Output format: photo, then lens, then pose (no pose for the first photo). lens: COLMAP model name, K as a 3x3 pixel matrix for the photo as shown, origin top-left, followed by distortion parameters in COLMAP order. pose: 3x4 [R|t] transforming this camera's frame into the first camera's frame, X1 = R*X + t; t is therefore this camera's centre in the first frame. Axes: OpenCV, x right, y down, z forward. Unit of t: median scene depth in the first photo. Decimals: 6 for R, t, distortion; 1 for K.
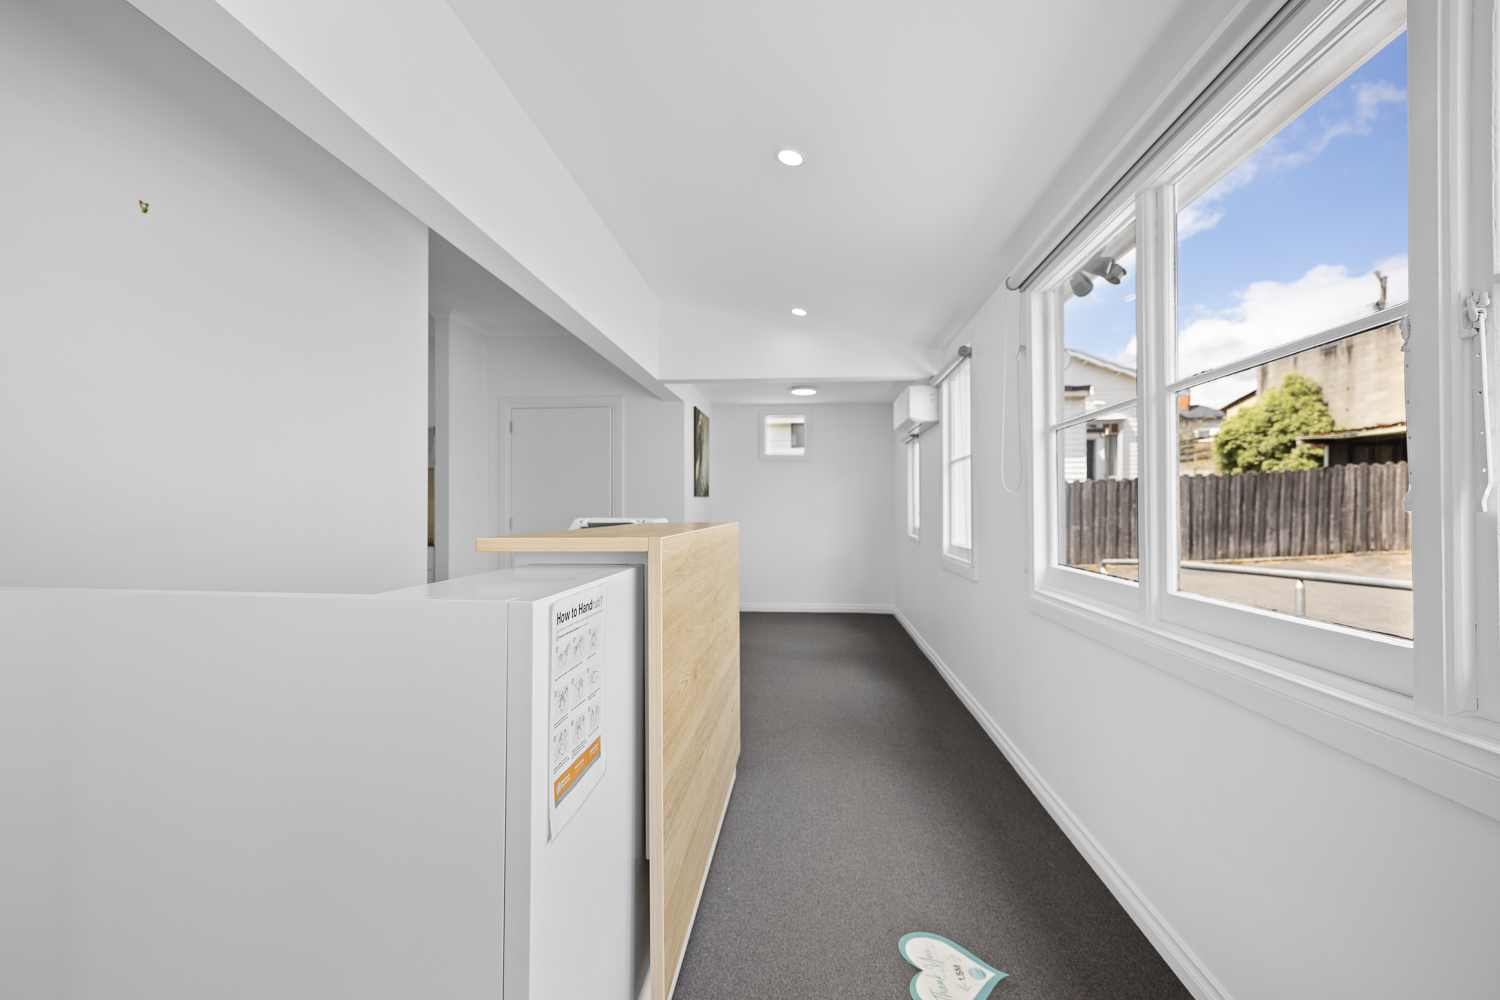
lens RADIAL K [[635.4, 0, 748.2], [0, 635.4, 510.2], [0, 0, 1]] dist [0.010169, -0.000138]
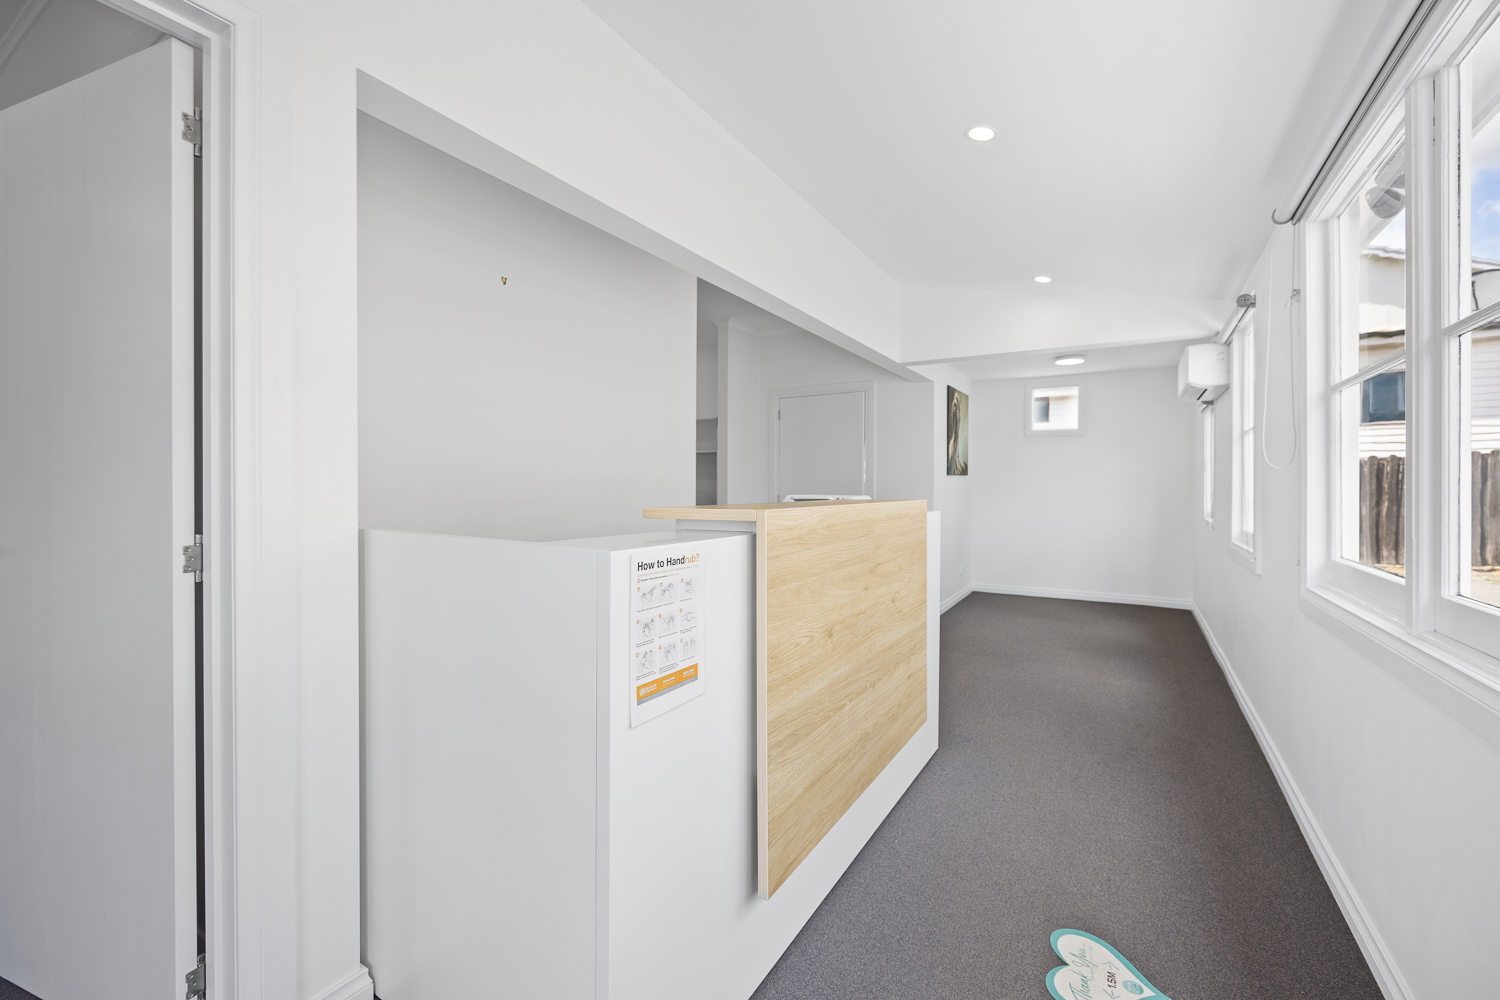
lens RADIAL K [[617.3, 0, 755.9], [0, 617.3, 498.0], [0, 0, 1]] dist [-0.003313, -0.000621]
pose [[0.899790, 0.010743, -0.436190, 0.159253], [-0.004219, 0.999864, 0.015923, 0.000966], [0.436302, -0.012487, 0.899713, -0.022132]]
